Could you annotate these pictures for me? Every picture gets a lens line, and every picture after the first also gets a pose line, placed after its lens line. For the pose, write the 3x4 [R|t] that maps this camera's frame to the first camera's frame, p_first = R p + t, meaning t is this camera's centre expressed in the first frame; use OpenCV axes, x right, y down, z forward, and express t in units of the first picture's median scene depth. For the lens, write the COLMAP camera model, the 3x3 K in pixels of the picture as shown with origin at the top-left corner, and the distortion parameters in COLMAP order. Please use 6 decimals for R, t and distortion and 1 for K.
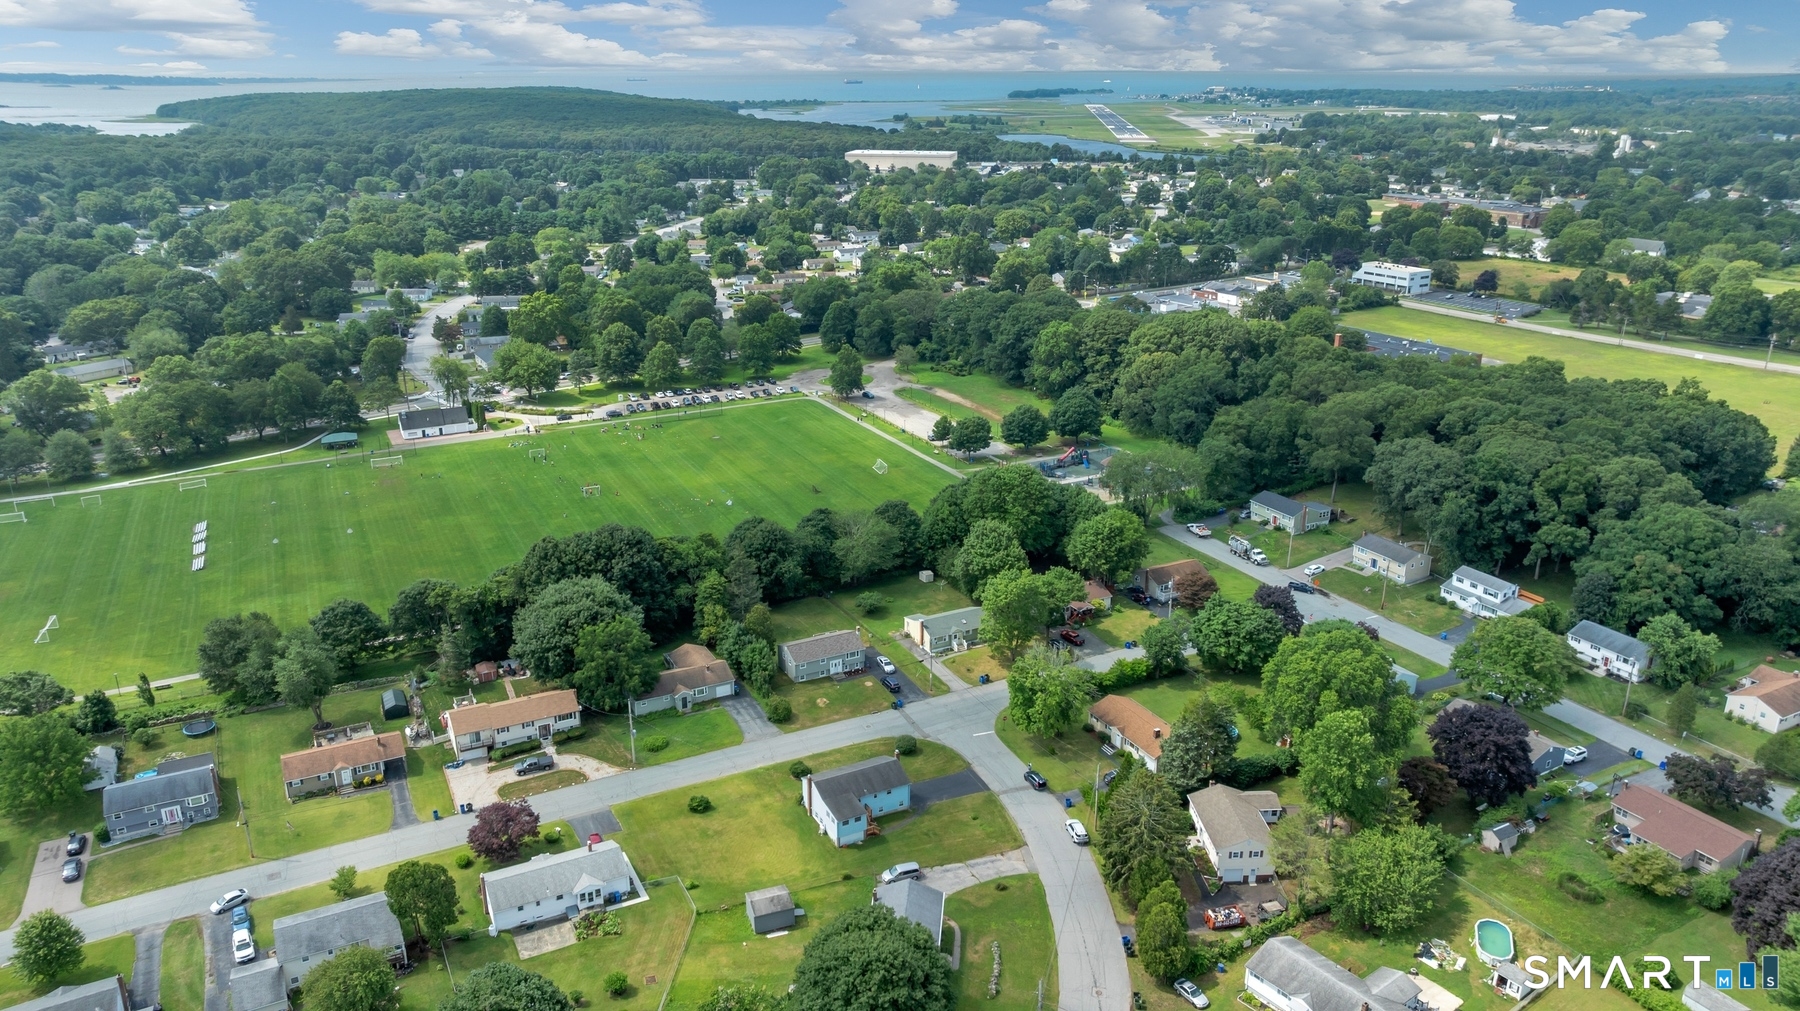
lens RADIAL K [[1276.0, 0, 900.0], [0, 1276.0, 505.5], [0, 0, 1]] dist [-0.014458, 0.002278]
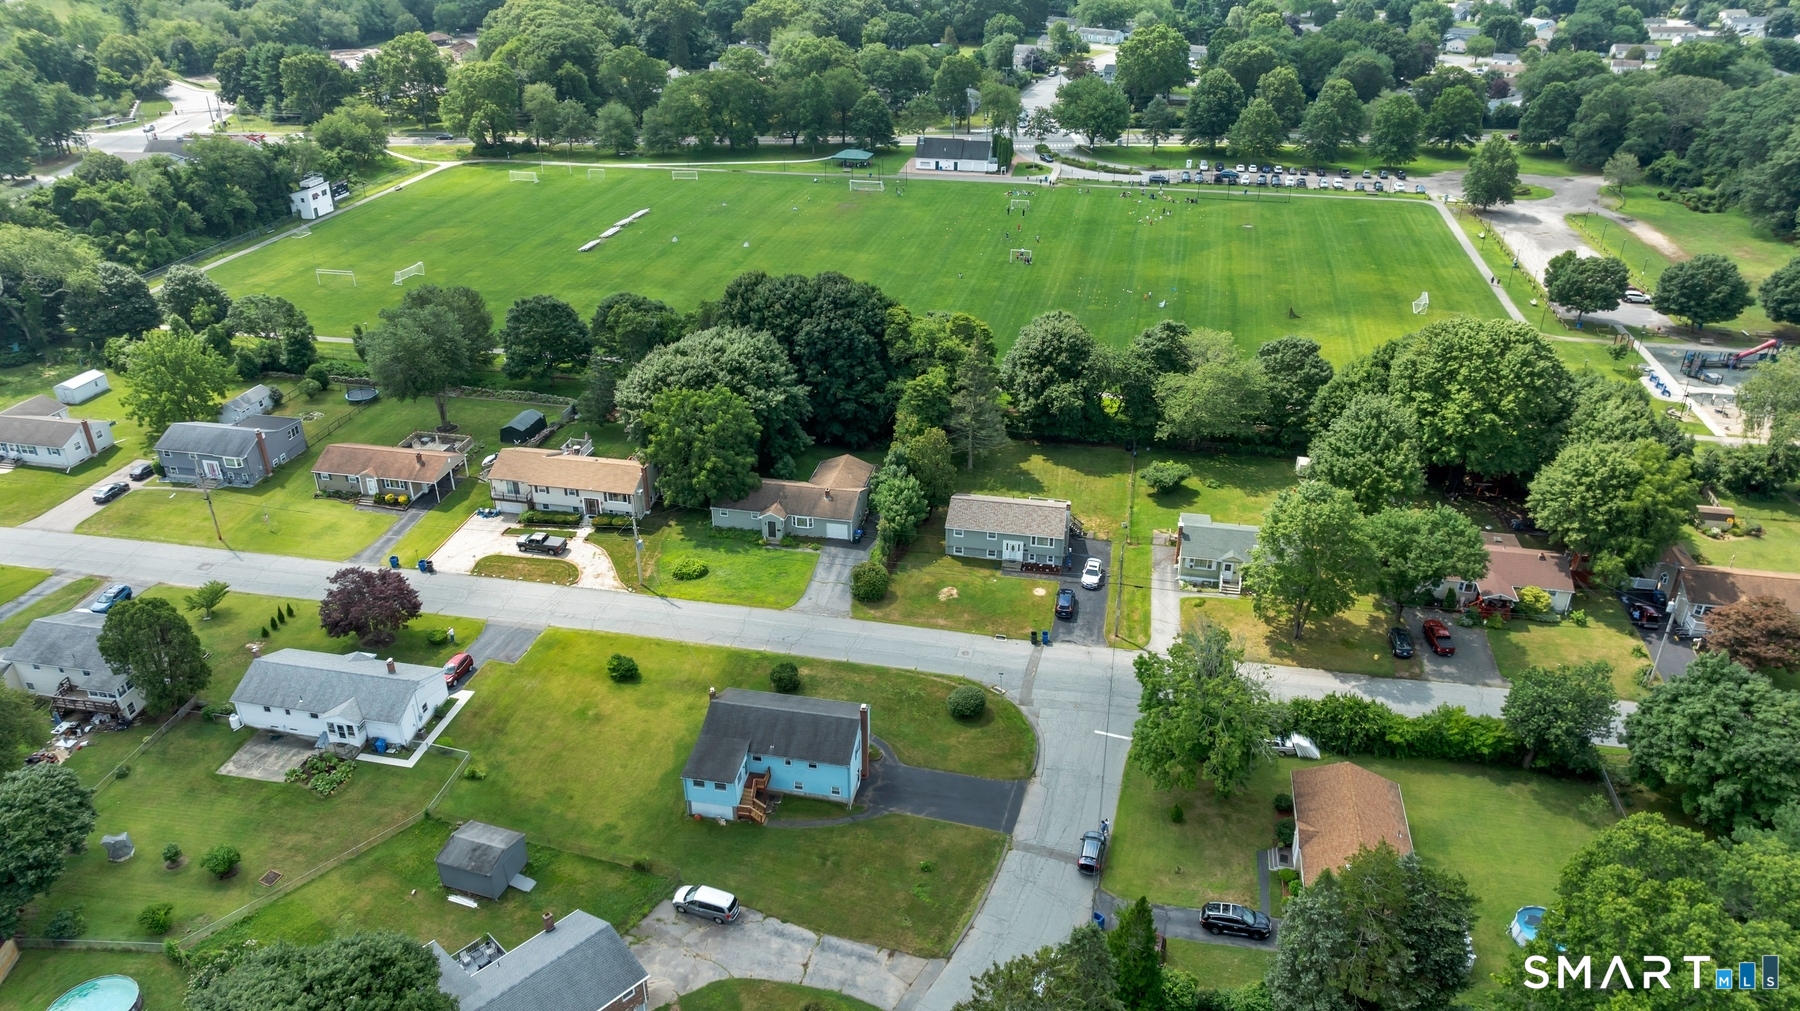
lens RADIAL K [[1276.0, 0, 900.0], [0, 1276.0, 505.5], [0, 0, 1]] dist [-0.014458, 0.002278]
pose [[0.777557, 0.290402, -0.557739, 0.262912], [-0.206812, 0.955730, 0.209306, -0.019169], [0.593830, -0.047400, 0.803193, 0.455300]]
